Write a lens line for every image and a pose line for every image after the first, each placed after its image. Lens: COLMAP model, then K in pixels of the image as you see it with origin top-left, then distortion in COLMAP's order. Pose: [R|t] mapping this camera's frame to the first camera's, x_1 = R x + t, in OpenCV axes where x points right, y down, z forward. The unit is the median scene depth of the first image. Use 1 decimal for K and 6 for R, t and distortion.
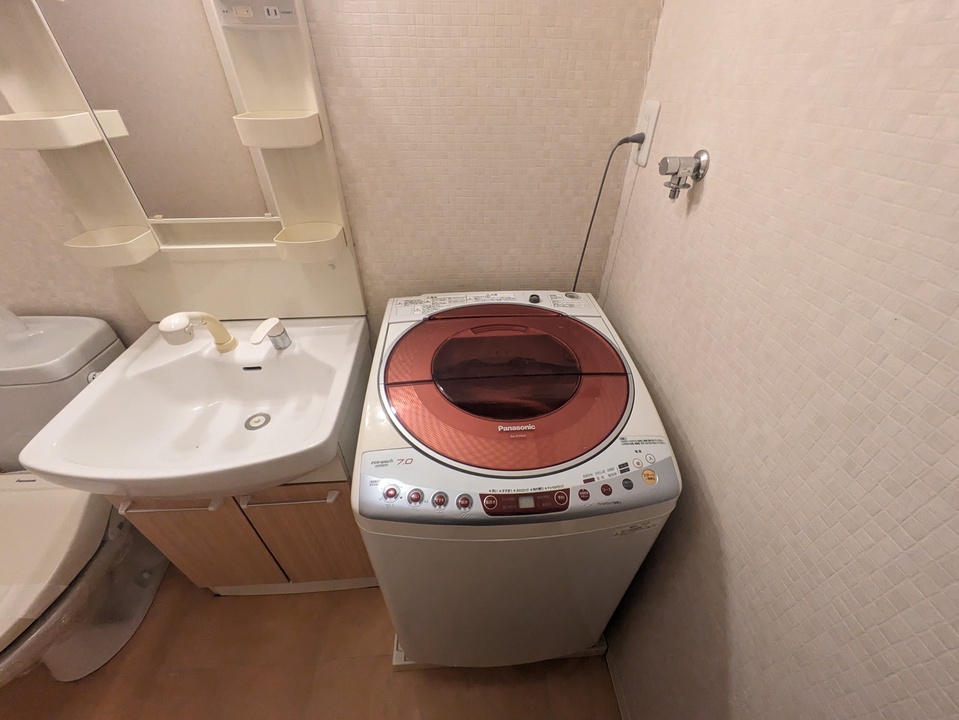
lens RADIAL K [[381.1, 0, 479.5], [0, 381.1, 360.0], [0, 0, 1]] dist [0.001484, -0.000065]
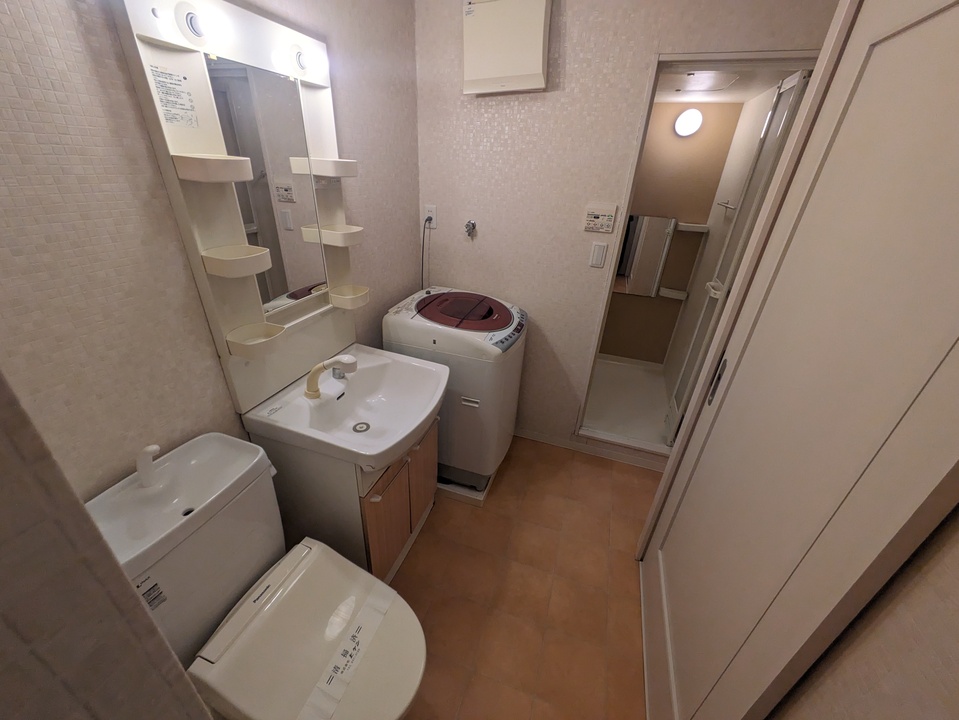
lens RADIAL K [[381.1, 0, 479.5], [0, 381.1, 360.0], [0, 0, 1]] dist [0.001484, -0.000065]
pose [[0.383239, -0.417763, 0.823773, -1.639403], [0.522242, 0.833628, 0.179802, -0.081649], [-0.761834, 0.361301, 0.537652, -0.207717]]
